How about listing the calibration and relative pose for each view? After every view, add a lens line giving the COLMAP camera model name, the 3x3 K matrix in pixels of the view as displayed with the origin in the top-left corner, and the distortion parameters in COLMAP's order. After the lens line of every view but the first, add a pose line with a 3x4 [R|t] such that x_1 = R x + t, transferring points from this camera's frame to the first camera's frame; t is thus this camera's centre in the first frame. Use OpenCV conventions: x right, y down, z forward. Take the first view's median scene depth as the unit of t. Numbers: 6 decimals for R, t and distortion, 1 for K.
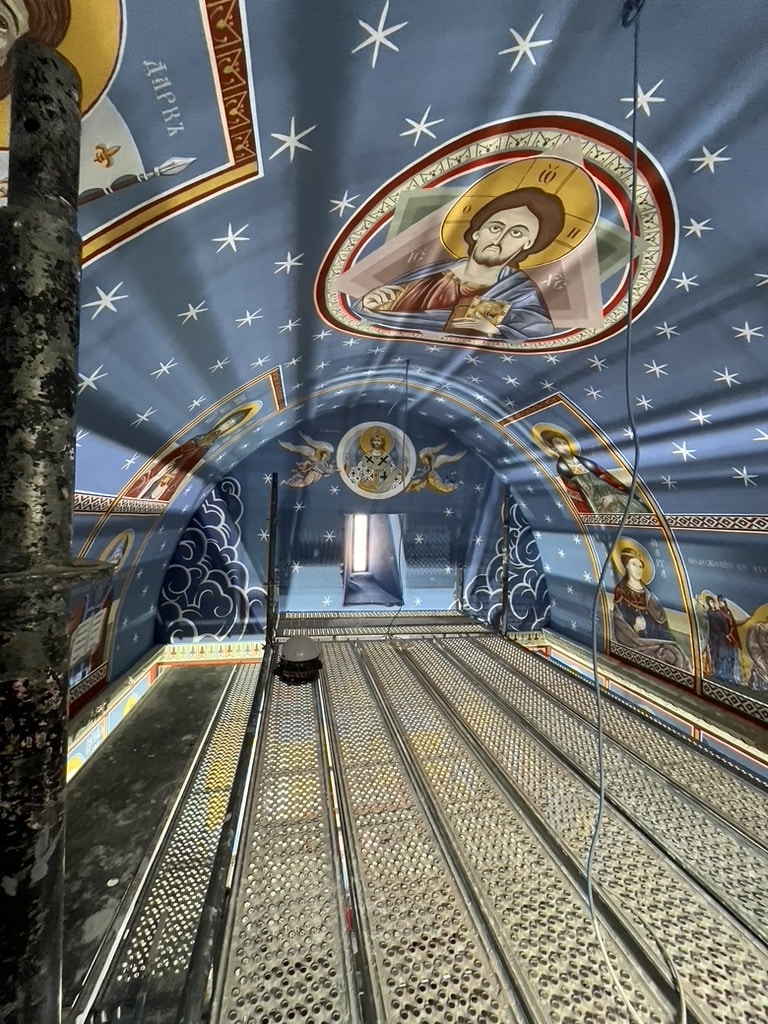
lens RADIAL K [[415.3, 0, 384.0], [0, 415.3, 512.0], [0, 0, 1]] dist [-0.000368, -0.000033]
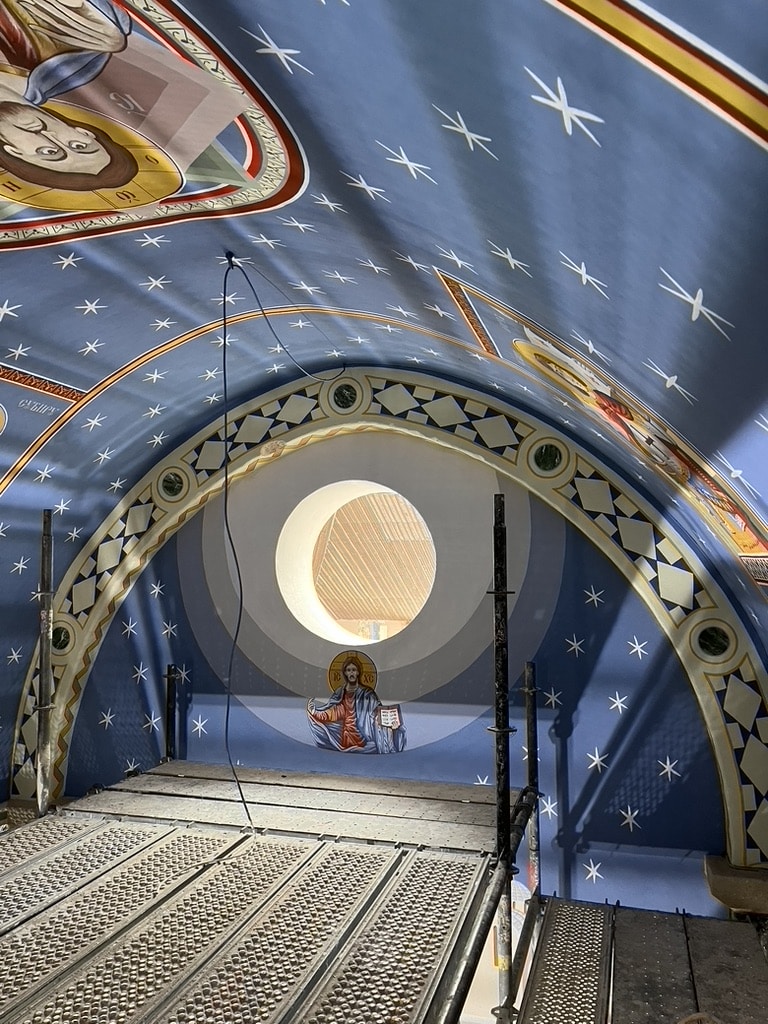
lens RADIAL K [[770.1, 0, 382.0], [0, 770.1, 509.2], [0, 0, 1]] dist [0.064284, -0.095022]
pose [[-0.877228, 0.010602, 0.479958, -0.131552], [-0.026190, 0.997210, -0.069895, -0.006805], [-0.479360, -0.073884, -0.874503, 0.323152]]
